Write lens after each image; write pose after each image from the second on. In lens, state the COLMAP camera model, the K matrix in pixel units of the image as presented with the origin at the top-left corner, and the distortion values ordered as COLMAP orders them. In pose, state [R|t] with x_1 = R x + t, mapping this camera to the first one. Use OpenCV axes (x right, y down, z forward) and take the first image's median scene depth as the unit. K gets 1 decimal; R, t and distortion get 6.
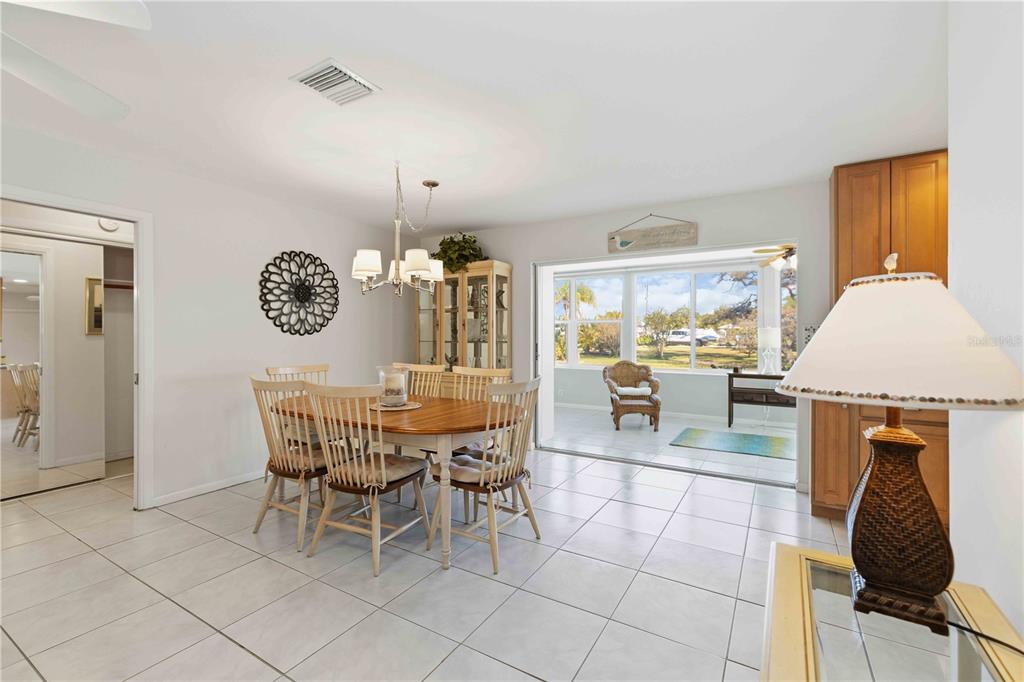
lens RADIAL K [[445.3, 0, 505.7], [0, 445.3, 334.4], [0, 0, 1]] dist [0.002530, 0.000622]
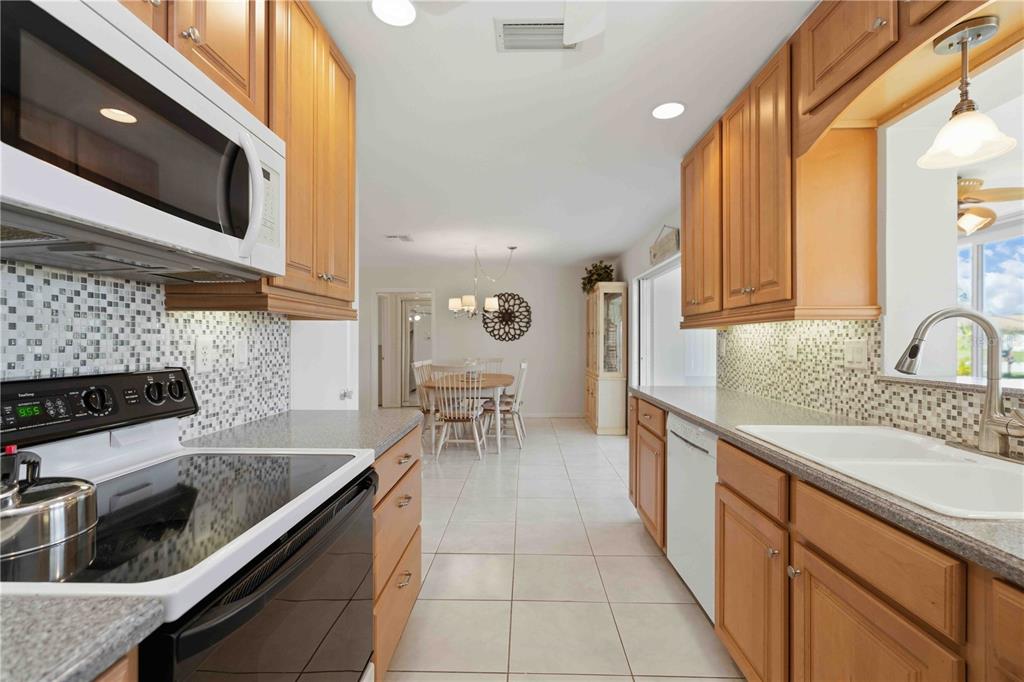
lens RADIAL K [[440.4, 0, 513.7], [0, 440.4, 343.8], [0, 0, 1]] dist [-0.003867, 0.000158]
pose [[0.497611, 0.003627, -0.867393, 1.001468], [0.003749, 0.999973, 0.006332, 0.001131], [0.867392, -0.006403, 0.497584, 0.167936]]
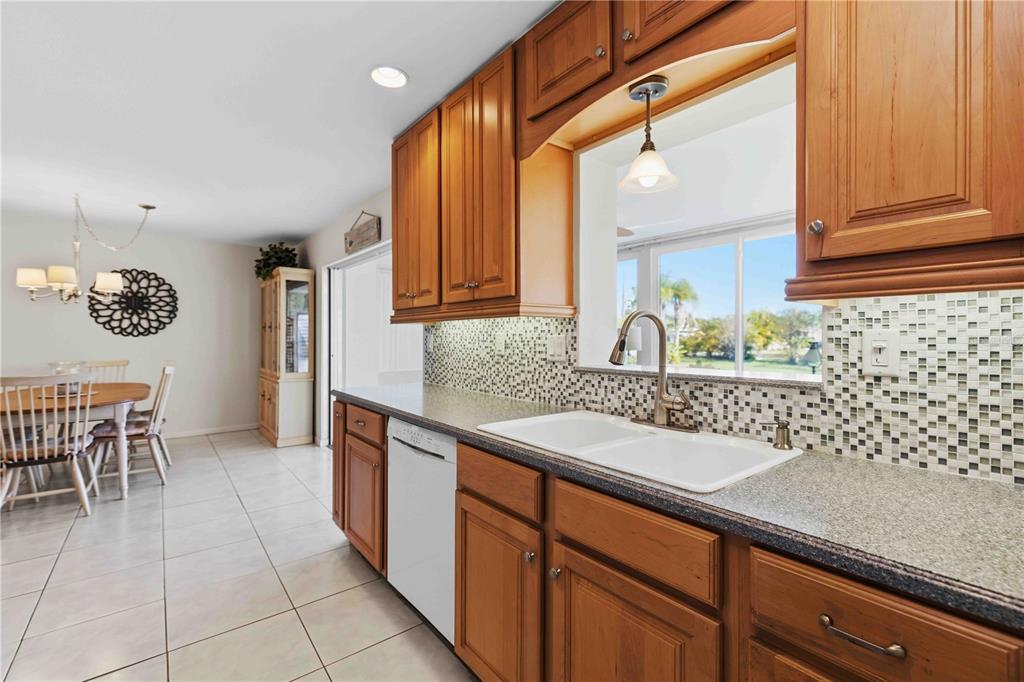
lens RADIAL K [[445.3, 0, 508.4], [0, 445.3, 336.7], [0, 0, 1]] dist [0.002530, 0.000622]
pose [[0.937072, -0.000815, -0.349134, 0.920253], [0.001555, 0.999997, 0.001837, 0.001612], [0.349132, -0.002265, 0.937071, 0.191064]]
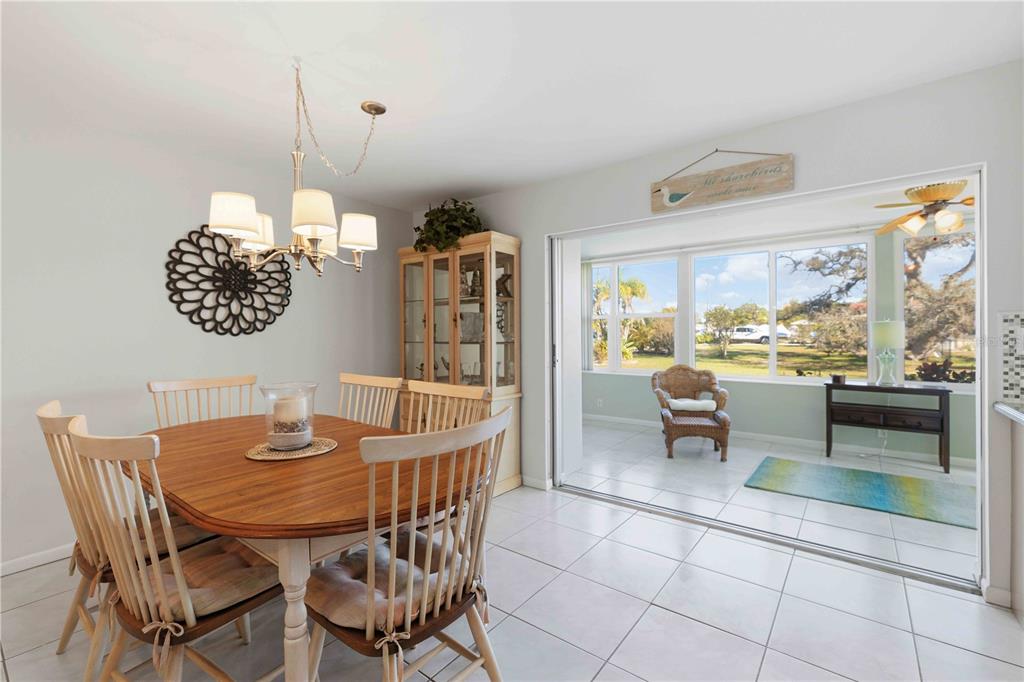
lens RADIAL K [[445.3, 0, 507.5], [0, 445.3, 335.5], [0, 0, 1]] dist [0.002530, 0.000622]
pose [[0.993346, -0.006015, -0.115009, 0.087365], [0.006688, 0.999963, 0.005464, 0.000747], [0.114972, -0.006197, 0.993349, 0.290242]]
